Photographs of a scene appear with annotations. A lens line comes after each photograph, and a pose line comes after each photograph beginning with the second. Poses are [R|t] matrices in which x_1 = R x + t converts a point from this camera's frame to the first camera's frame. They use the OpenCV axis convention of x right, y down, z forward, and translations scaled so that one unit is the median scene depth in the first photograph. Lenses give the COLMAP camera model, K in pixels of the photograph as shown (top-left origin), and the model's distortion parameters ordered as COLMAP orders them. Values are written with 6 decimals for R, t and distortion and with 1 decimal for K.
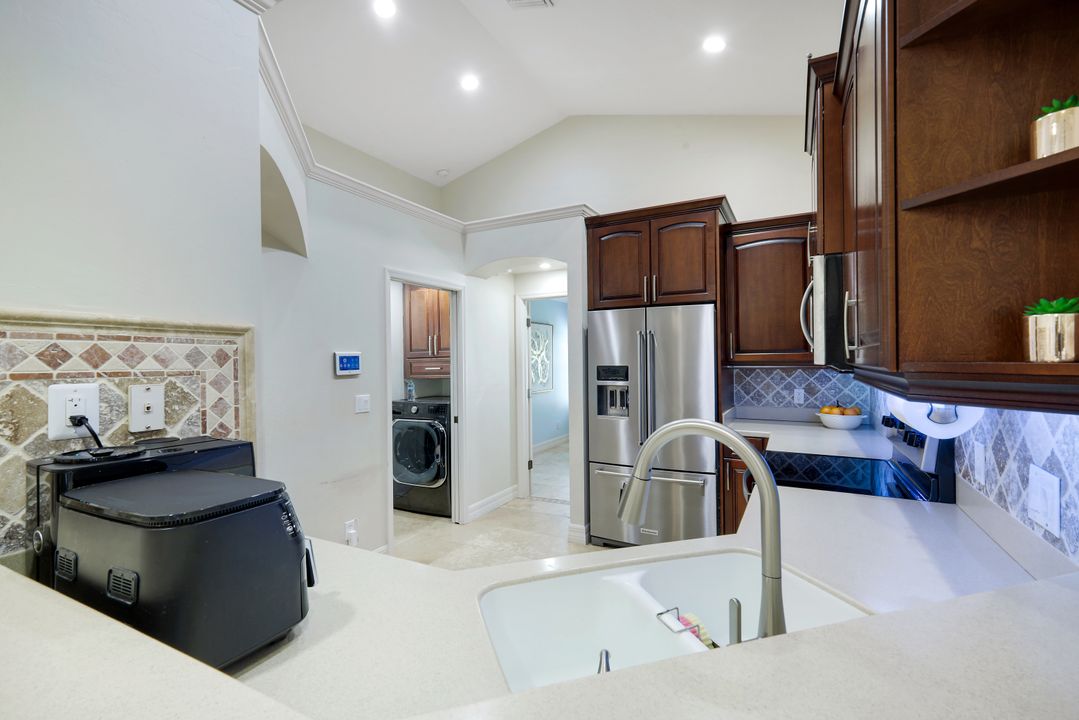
lens RADIAL K [[476.9, 0, 539.4], [0, 476.9, 361.1], [0, 0, 1]] dist [0.003528, 0.000610]
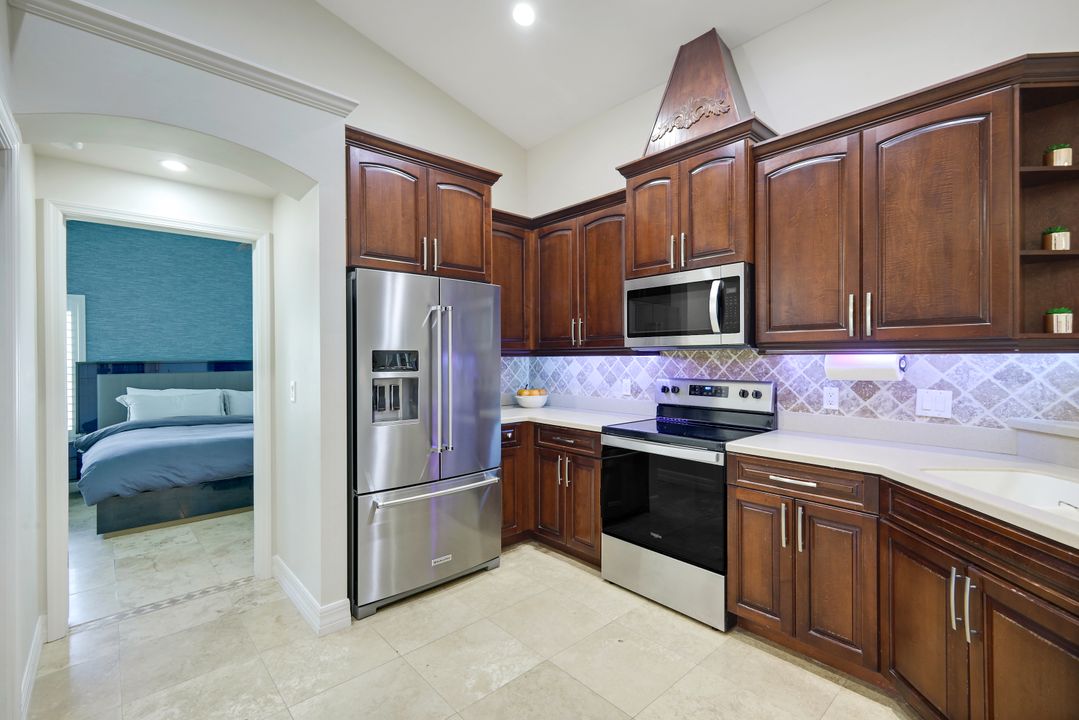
lens RADIAL K [[476.9, 0, 537.5], [0, 476.9, 357.0], [0, 0, 1]] dist [0.003528, 0.000610]
pose [[0.343591, 0.009365, 0.939073, -0.440834], [0.004489, 0.999922, -0.011614, 0.028315], [-0.939109, 0.008206, 0.343522, 0.546919]]
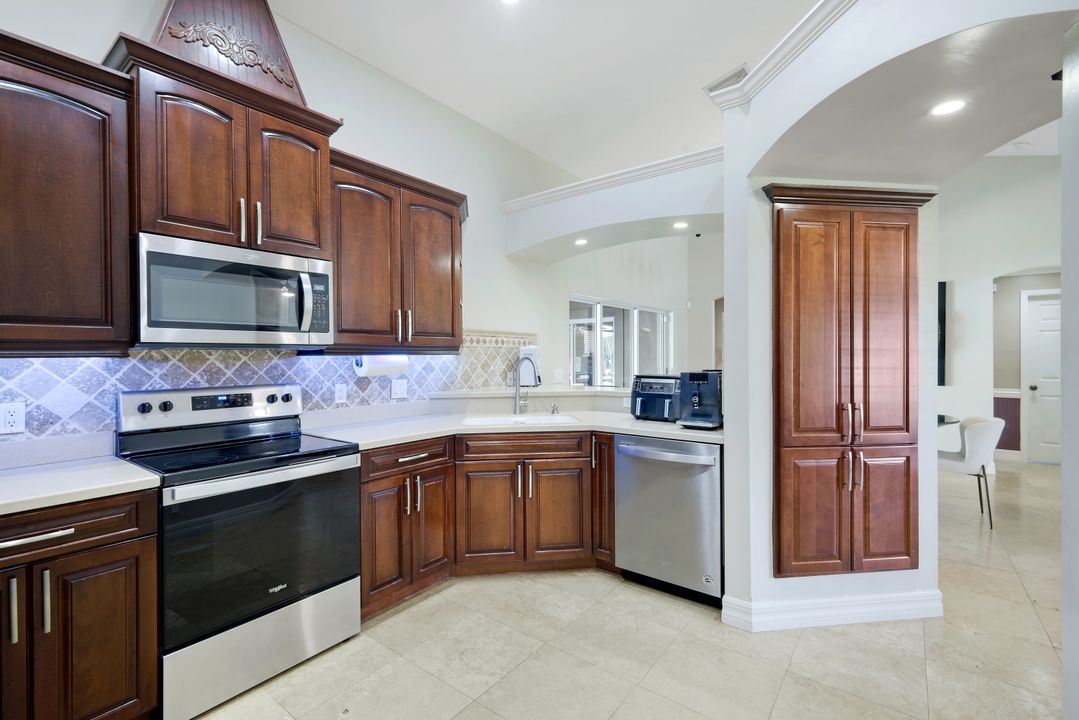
lens RADIAL K [[476.9, 0, 540.4], [0, 476.9, 356.3], [0, 0, 1]] dist [0.003528, 0.000610]
pose [[-0.985651, 0.019232, 0.167697, -0.105337], [0.020221, 0.999787, 0.004195, 0.023233], [-0.167581, 0.007526, -0.985830, 1.119086]]
